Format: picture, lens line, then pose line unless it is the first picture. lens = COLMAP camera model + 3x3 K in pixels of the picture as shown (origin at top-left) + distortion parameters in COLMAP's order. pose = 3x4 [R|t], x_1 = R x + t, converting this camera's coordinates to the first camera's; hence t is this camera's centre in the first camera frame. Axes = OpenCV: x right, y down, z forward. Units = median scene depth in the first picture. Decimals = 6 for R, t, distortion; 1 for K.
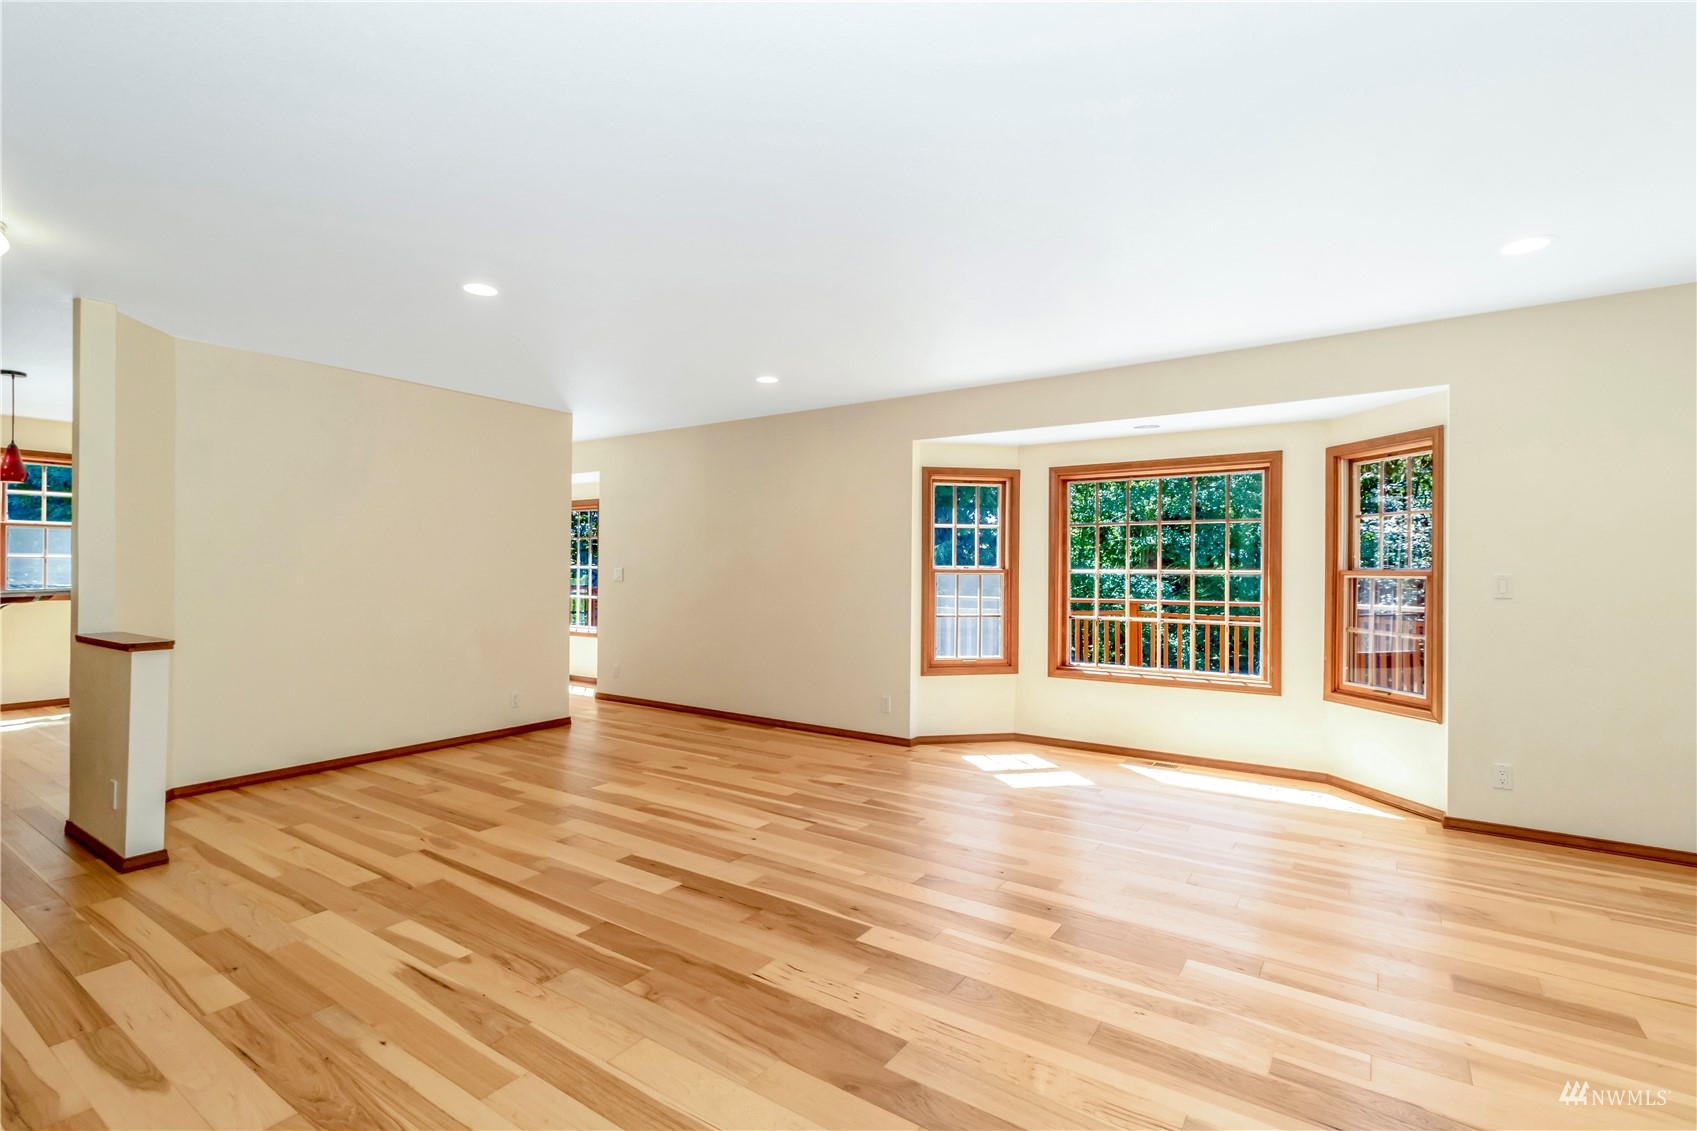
lens RADIAL K [[790.9, 0, 844.9], [0, 790.9, 575.3], [0, 0, 1]] dist [0.010068, -0.002126]
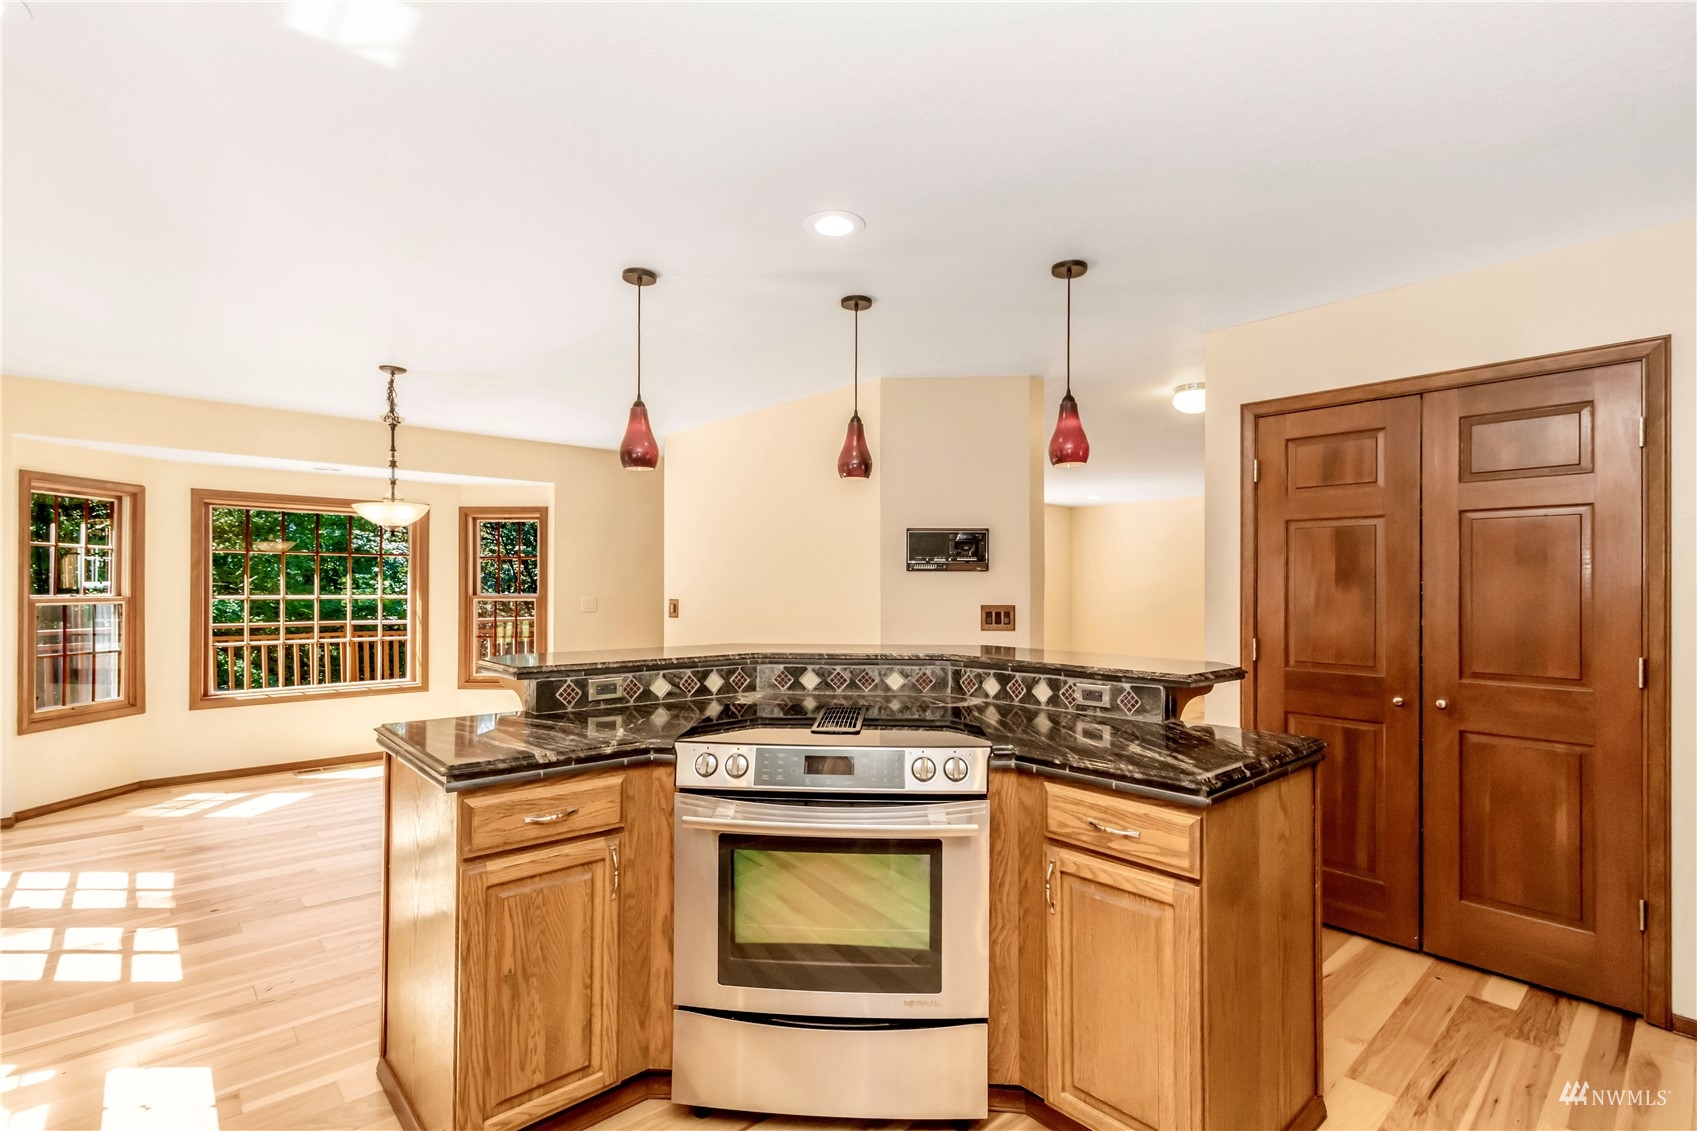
lens RADIAL K [[790.9, 0, 844.7], [0, 790.9, 583.6], [0, 0, 1]] dist [0.010068, -0.002126]
pose [[0.237739, -0.000896, 0.971329, -0.567352], [0.003648, 0.999993, 0.000030, -0.024023], [-0.971322, 0.003537, 0.237741, 0.019458]]
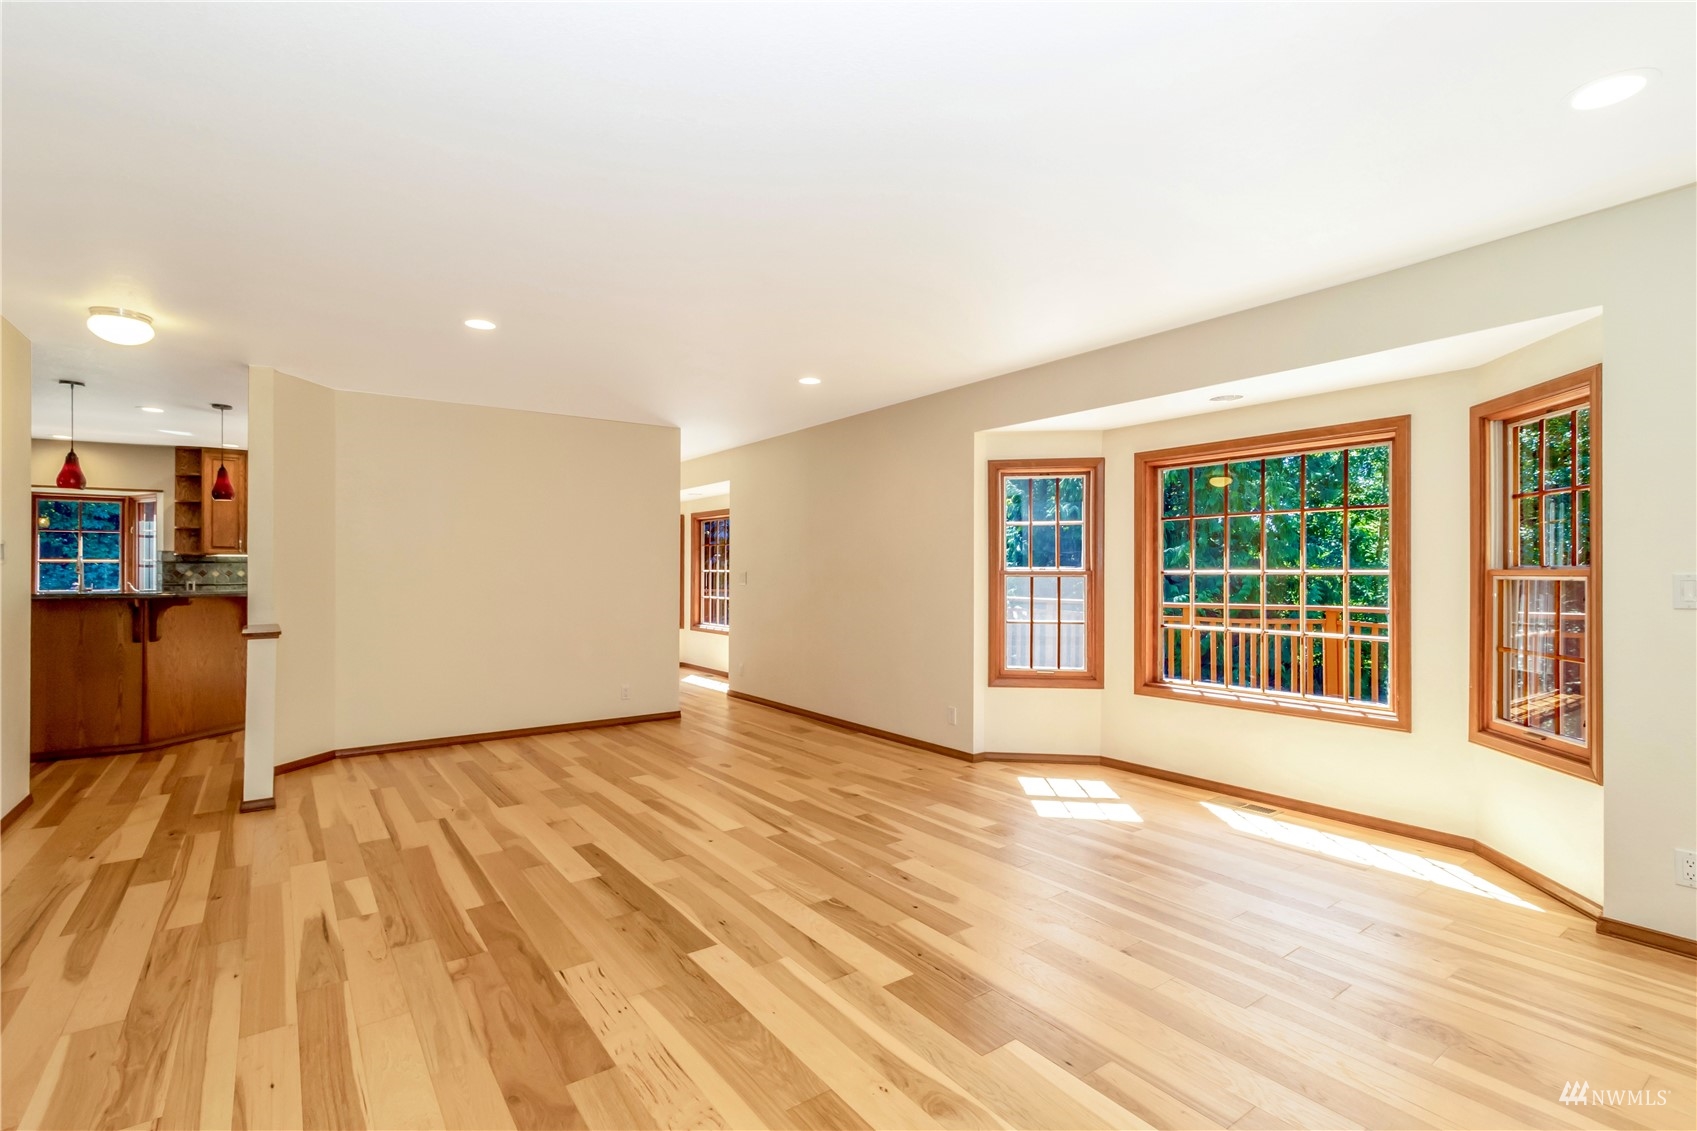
lens RADIAL K [[790.9, 0, 841.8], [0, 790.9, 575.7], [0, 0, 1]] dist [0.010068, -0.002126]
pose [[0.940249, -0.004666, -0.340457, 0.298089], [0.003485, 0.999986, -0.004078, 0.001014], [0.340471, 0.002648, 0.940251, 0.086333]]
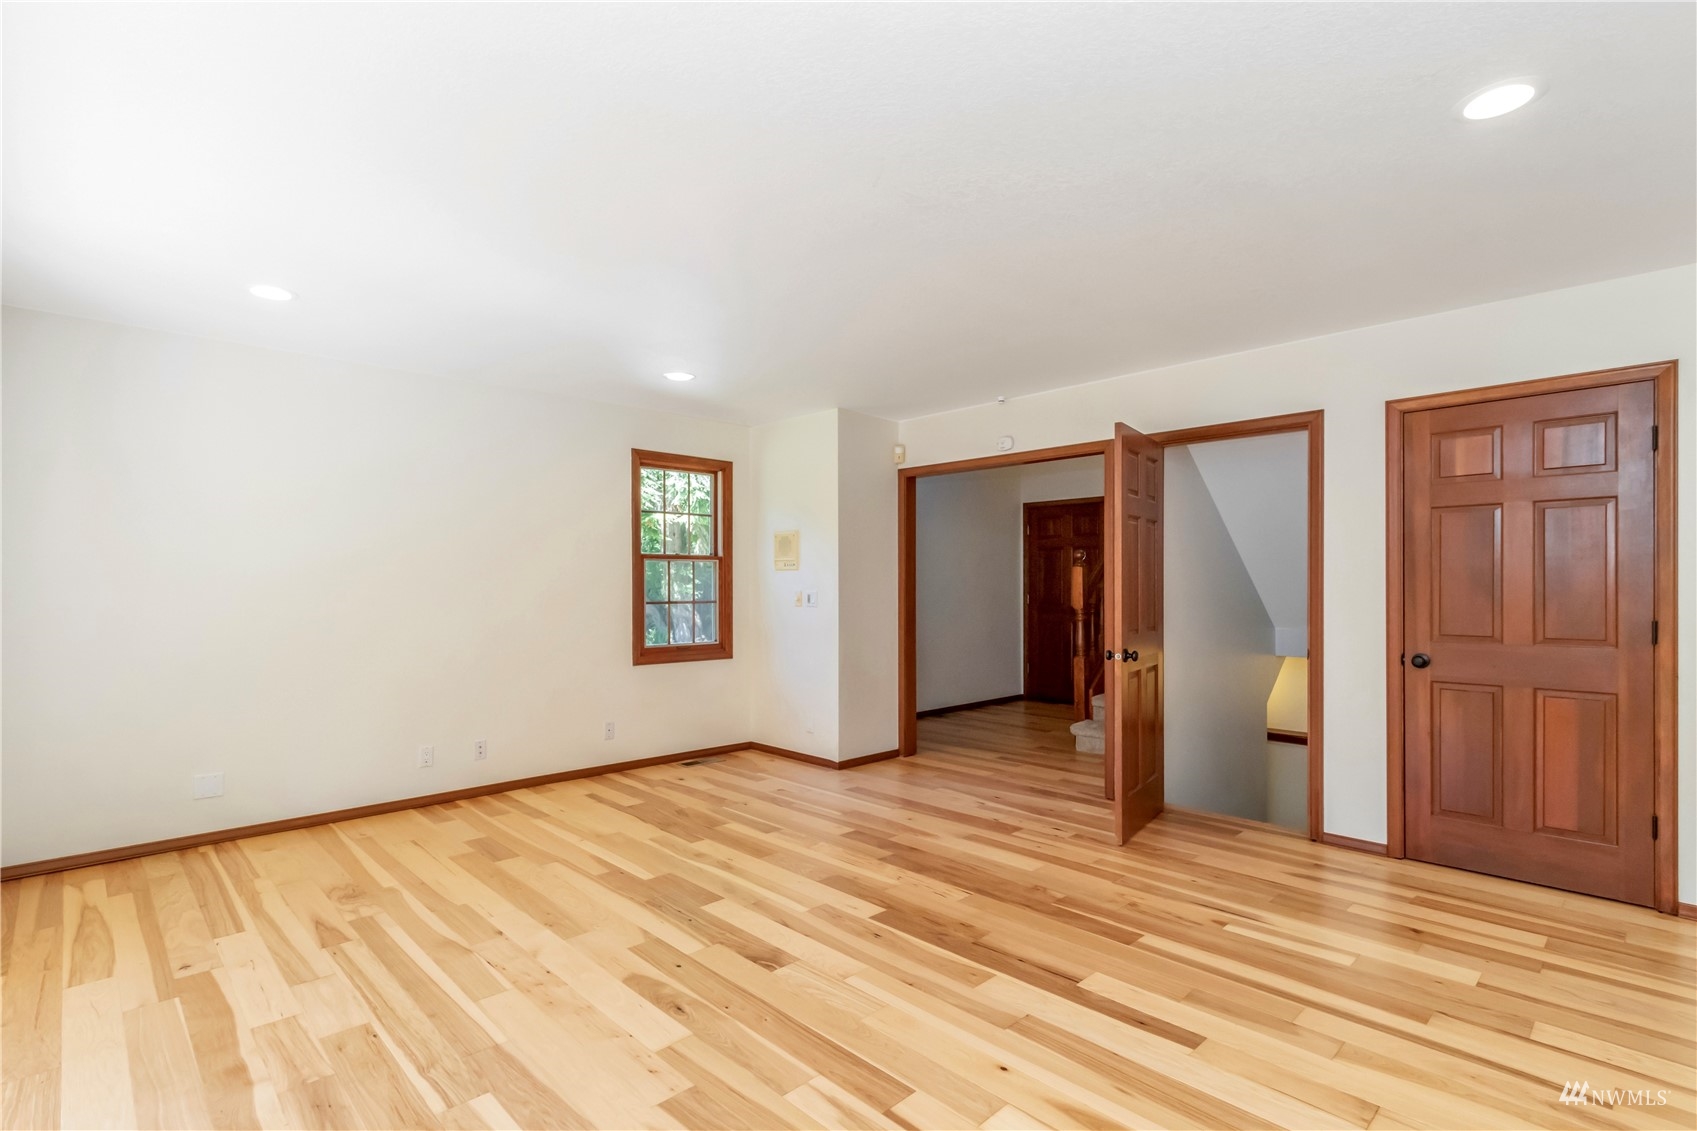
lens RADIAL K [[790.9, 0, 828.5], [0, 790.9, 590.1], [0, 0, 1]] dist [0.010068, -0.002126]
pose [[-0.975350, -0.005252, 0.220603, -0.090132], [-0.002377, 0.999909, 0.013296, -0.014410], [-0.220653, 0.012444, -0.975273, 1.224870]]
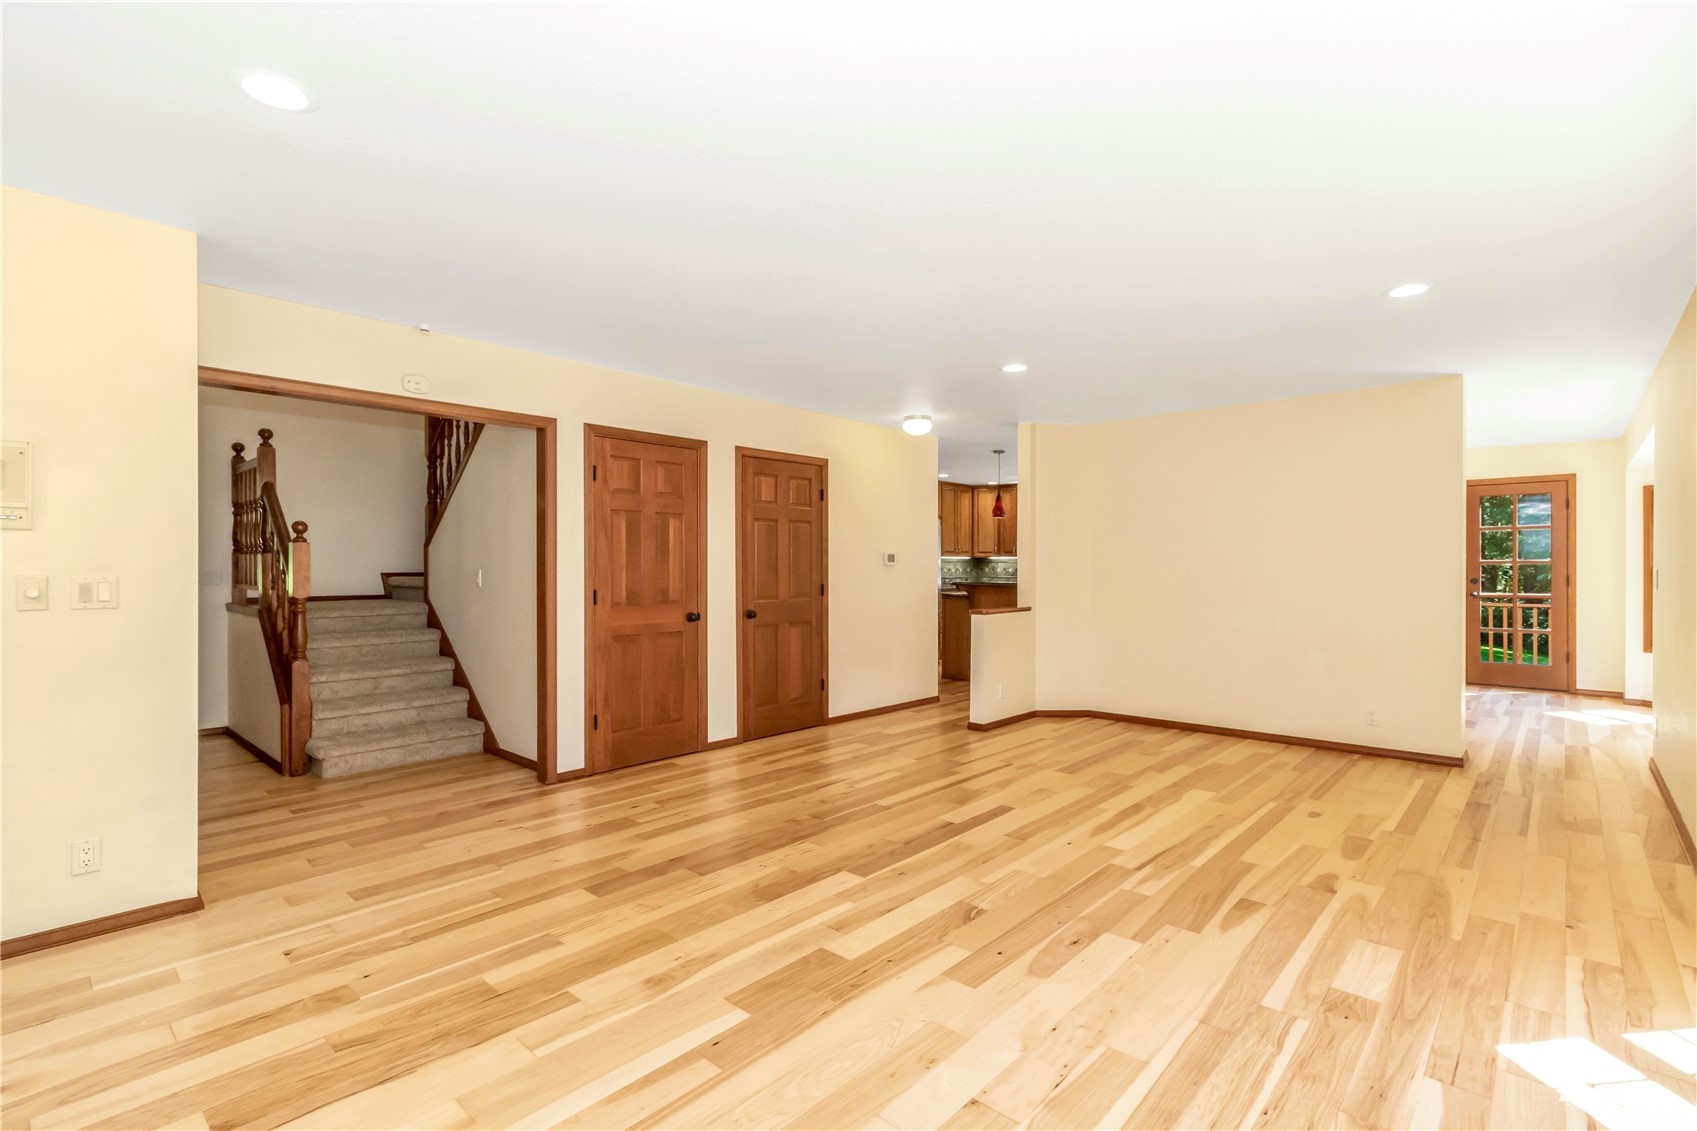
lens RADIAL K [[790.9, 0, 838.1], [0, 790.9, 564.6], [0, 0, 1]] dist [0.010068, -0.002126]
pose [[-0.158161, -0.009840, -0.987364, 0.702686], [-0.005819, 0.999942, -0.009033, -0.002560], [0.987396, 0.004317, -0.158209, 0.674390]]
